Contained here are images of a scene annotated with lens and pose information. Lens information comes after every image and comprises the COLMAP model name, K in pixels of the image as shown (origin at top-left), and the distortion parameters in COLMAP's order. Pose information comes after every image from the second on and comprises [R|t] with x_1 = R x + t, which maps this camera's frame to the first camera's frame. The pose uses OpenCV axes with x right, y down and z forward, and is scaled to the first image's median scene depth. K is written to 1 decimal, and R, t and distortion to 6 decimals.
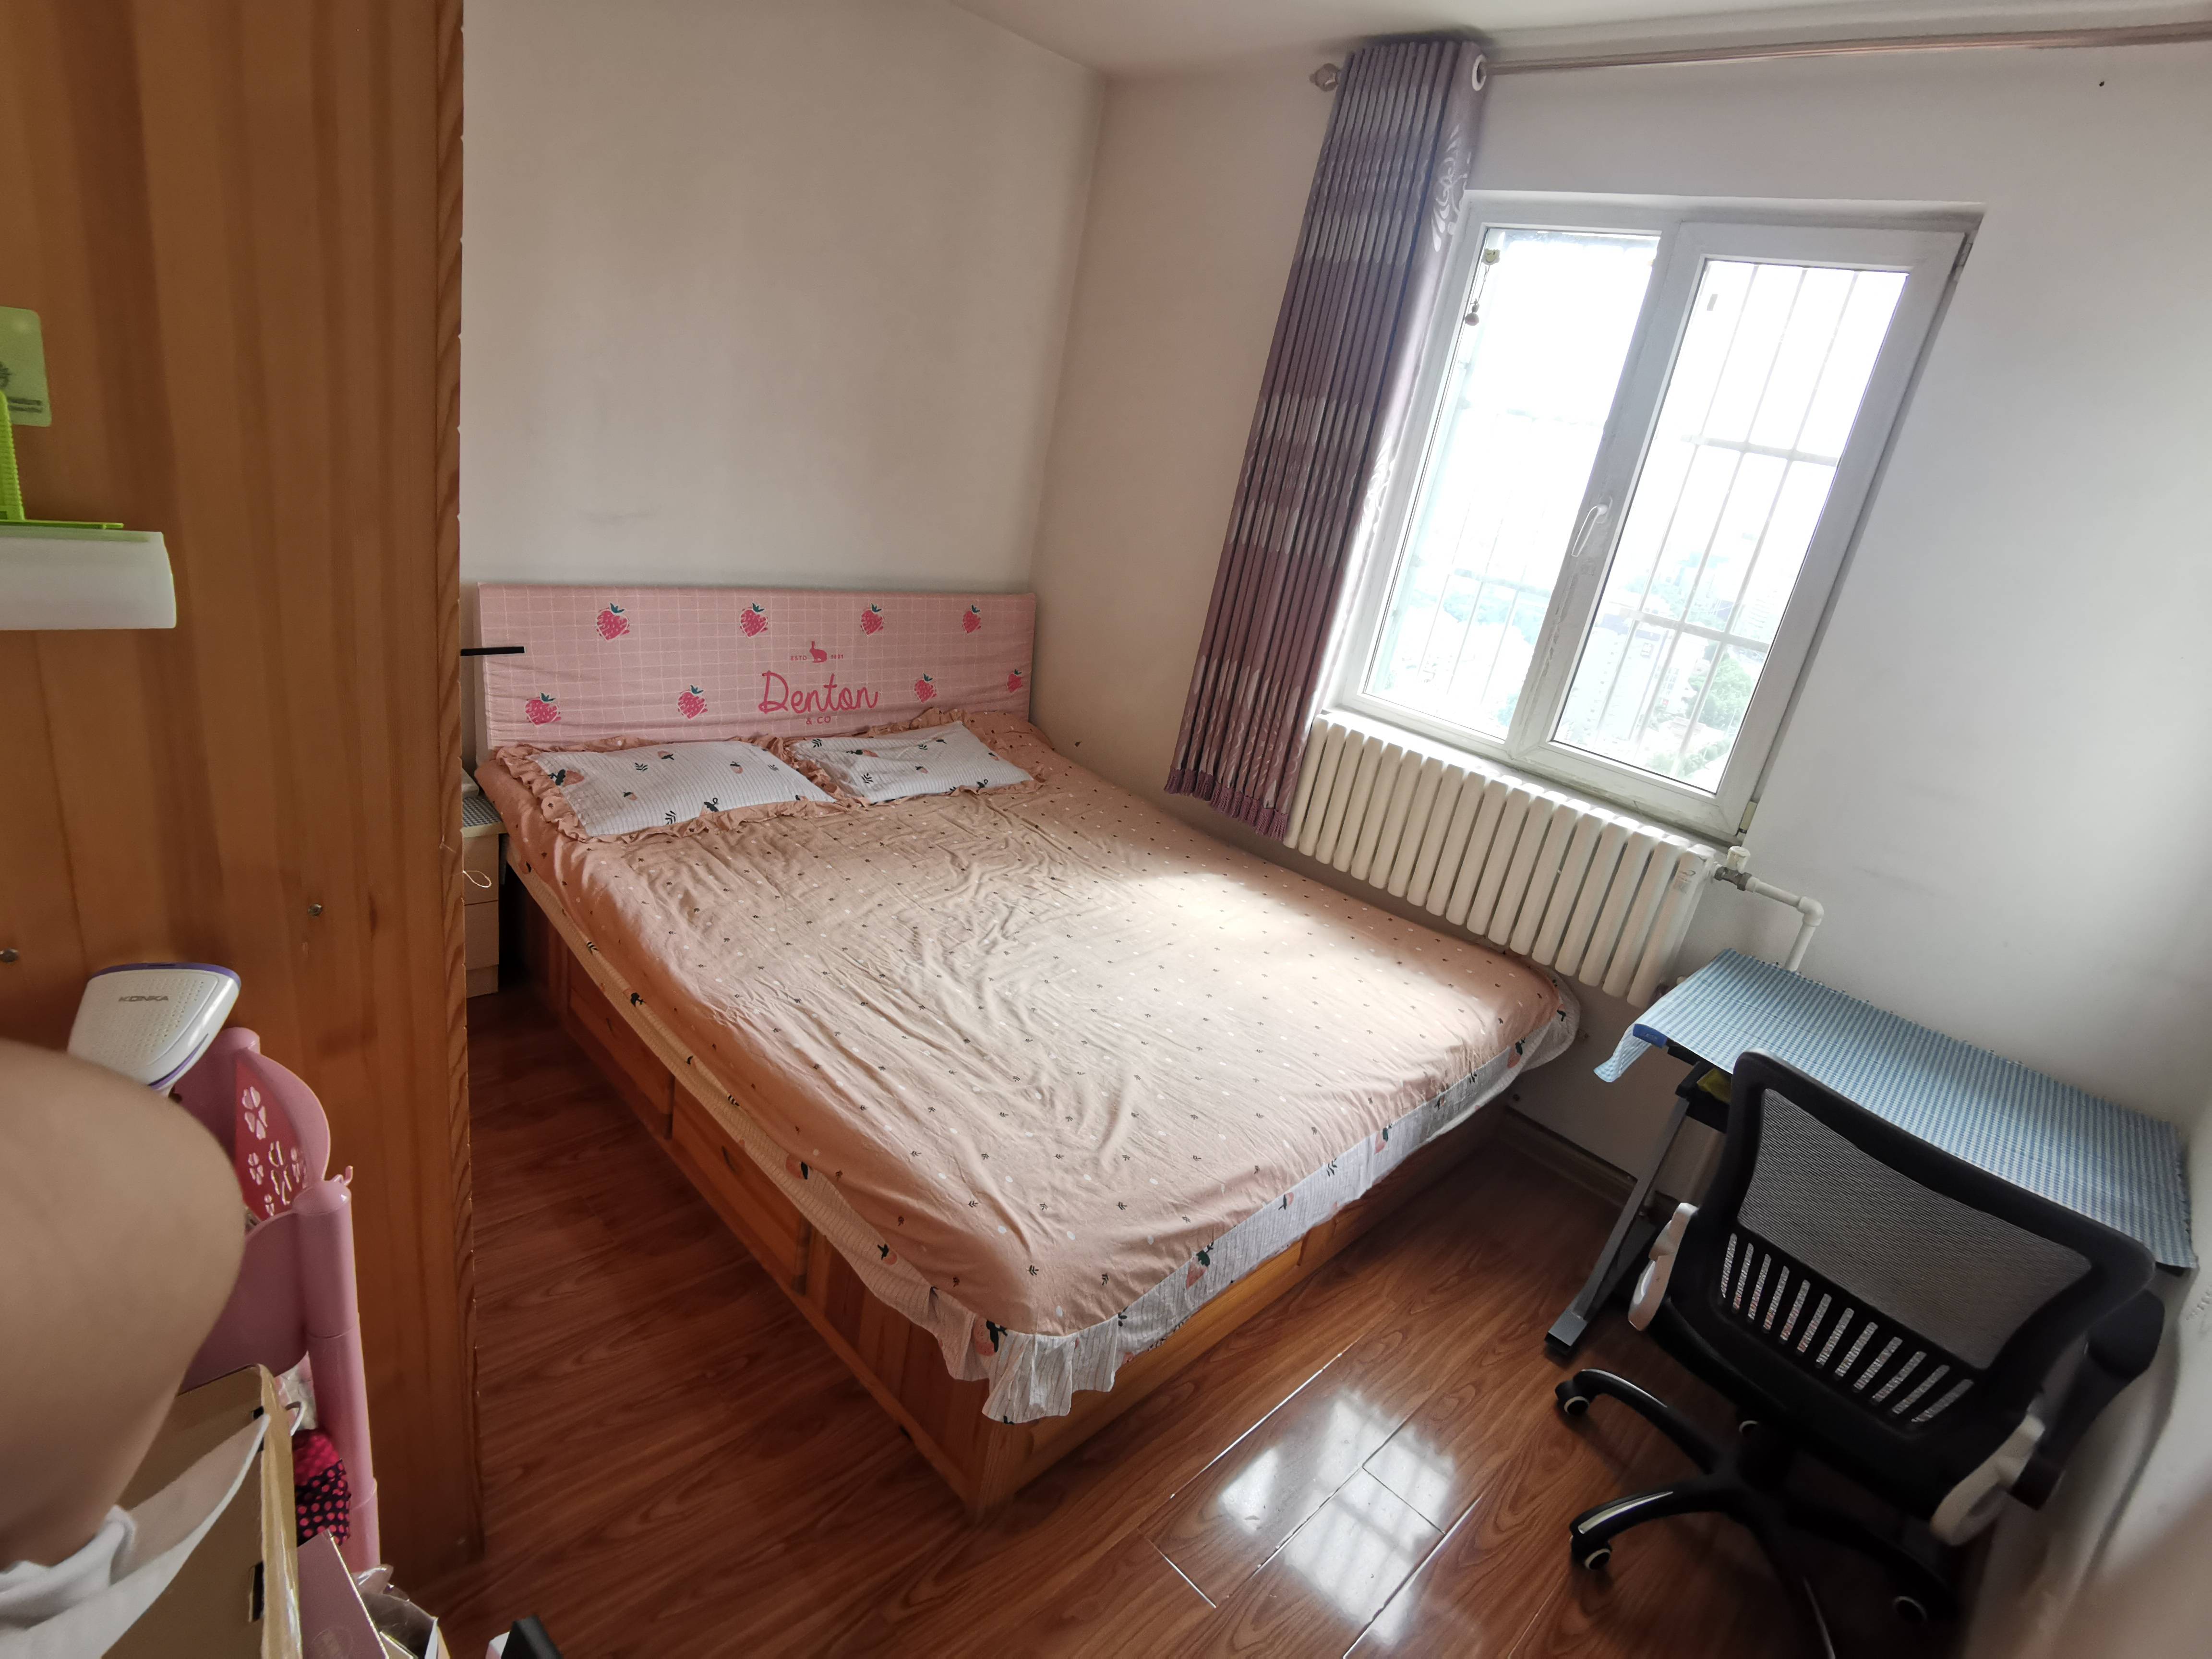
lens RADIAL K [[1106.6, 0, 1091.0], [0, 1106.6, 852.6], [0, 0, 1]] dist [-0.031254, 0.001695]
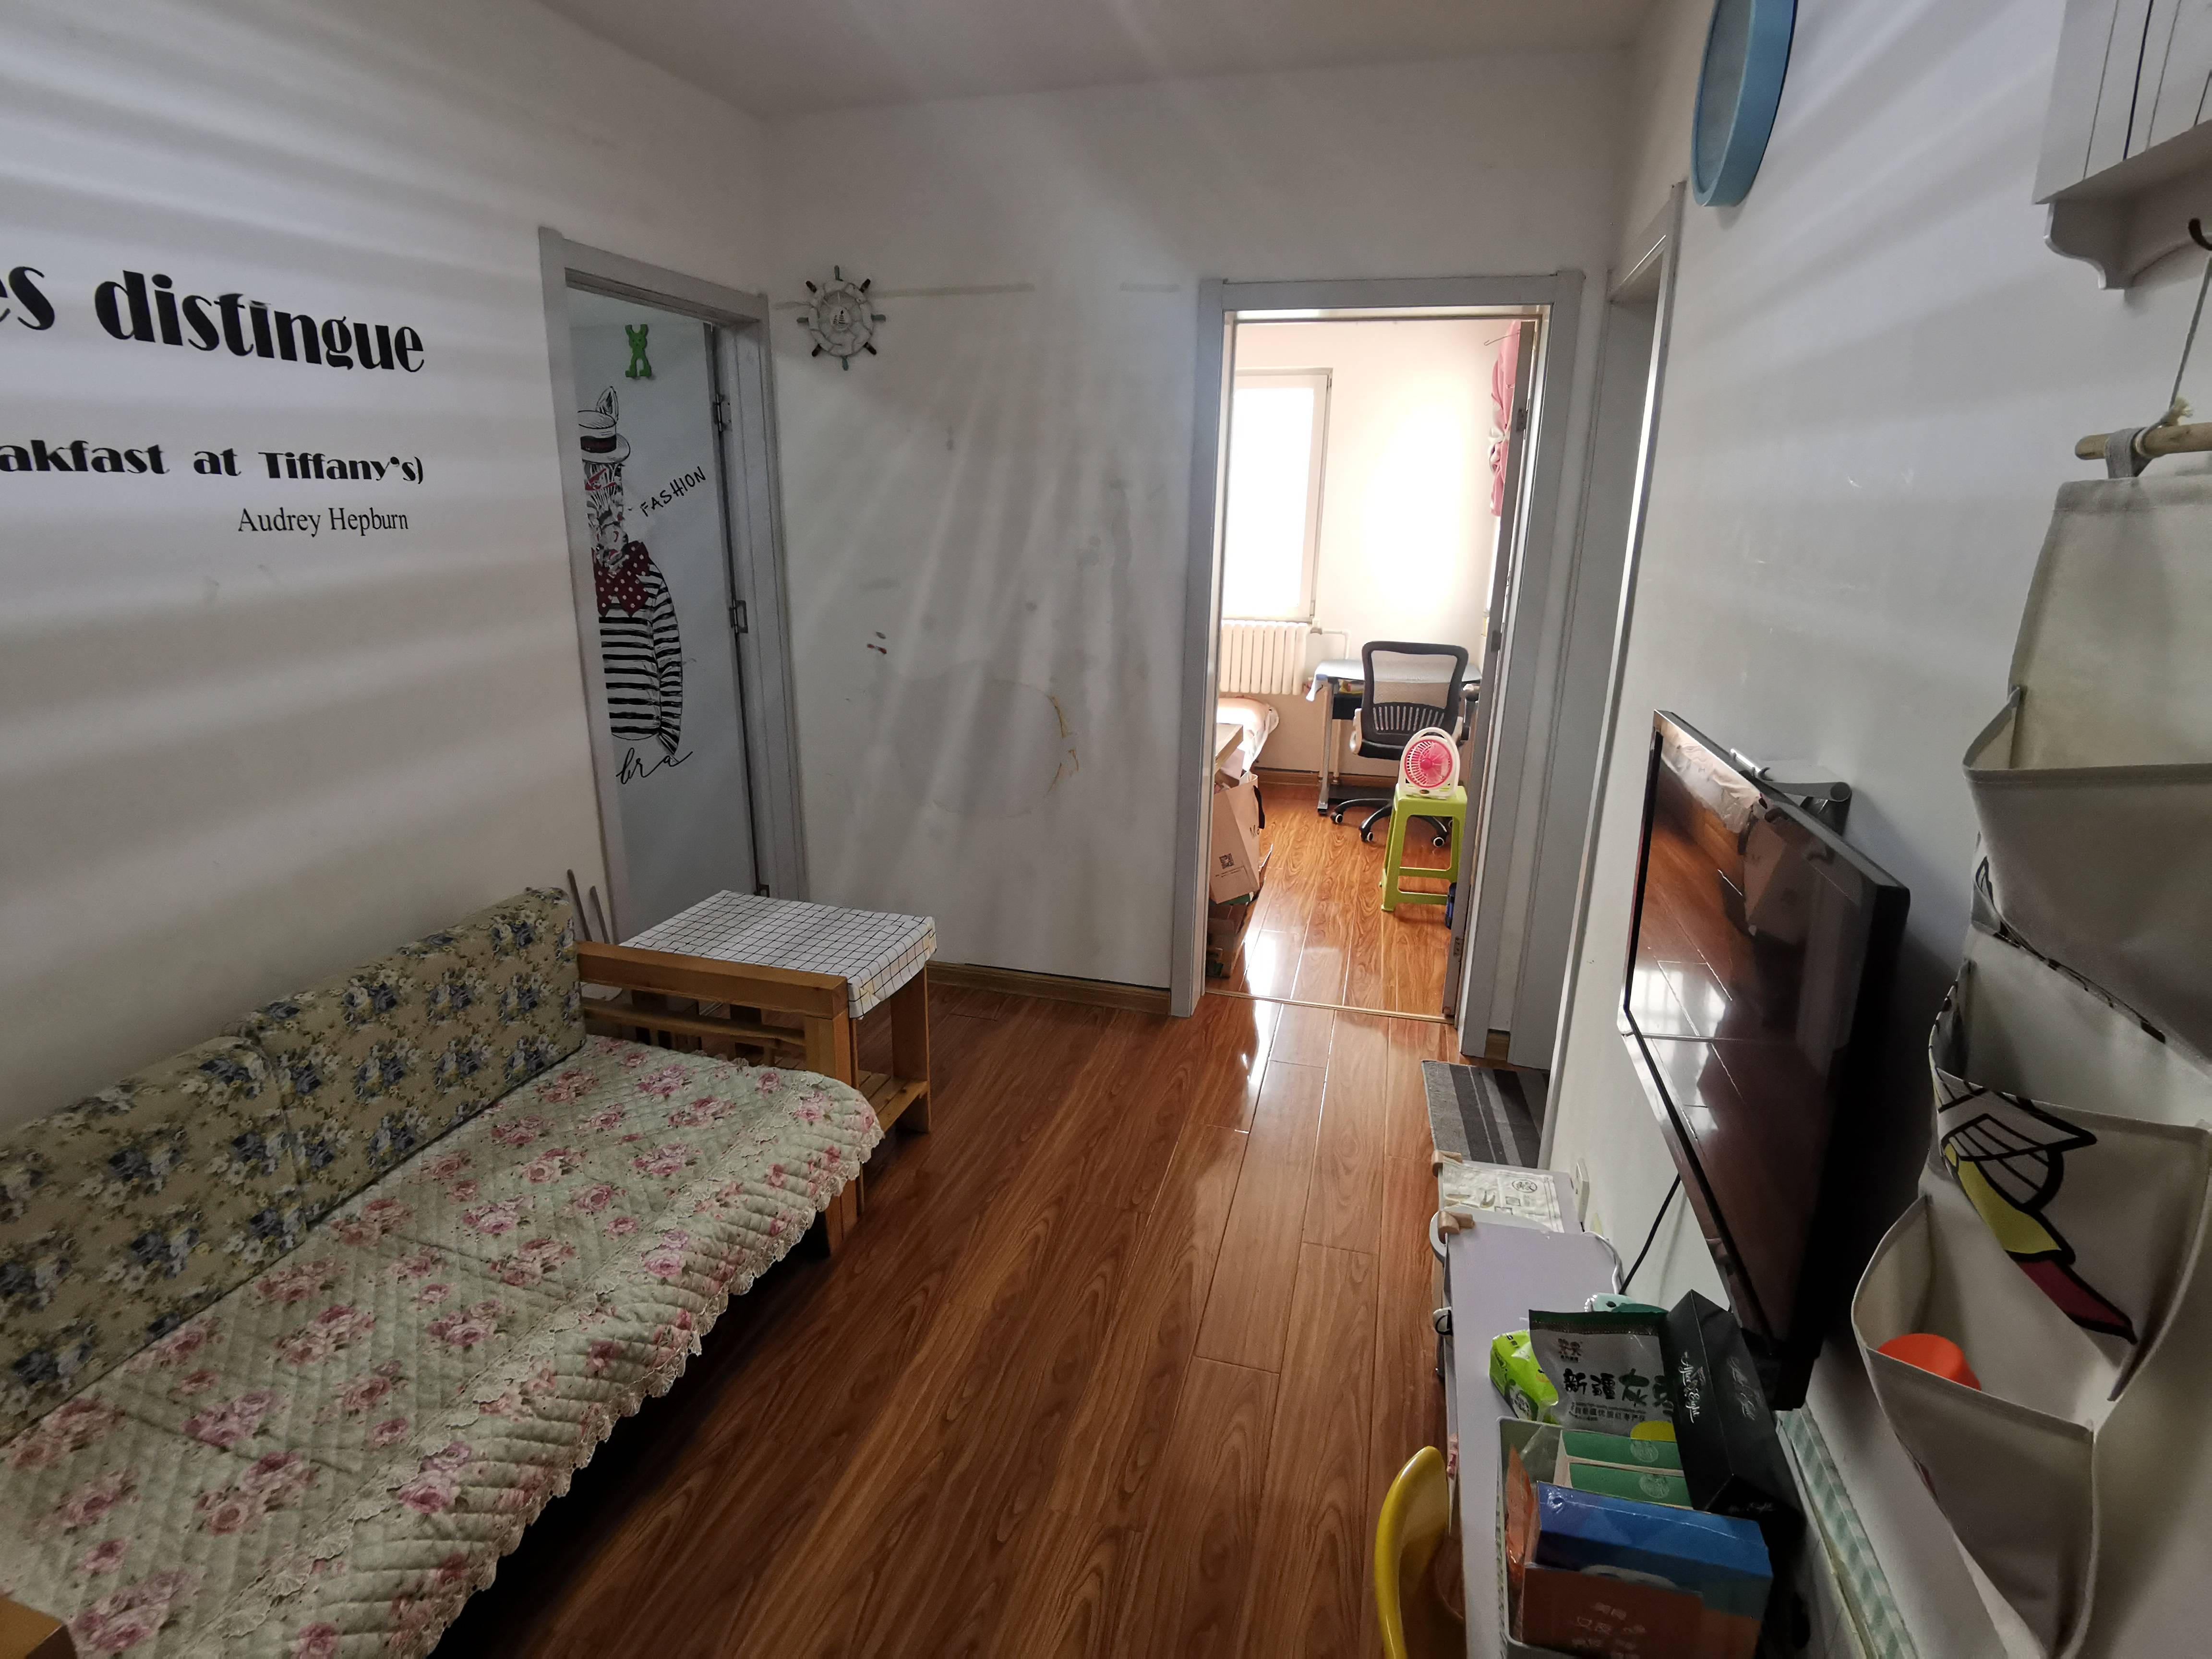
lens RADIAL K [[1106.6, 0, 1091.0], [0, 1106.6, 852.6], [0, 0, 1]] dist [-0.031254, 0.001695]
pose [[0.862380, -0.303437, 0.405249, -1.407235], [0.308882, 0.949583, 0.053707, 0.288744], [-0.401114, 0.078858, 0.912627, -1.420661]]
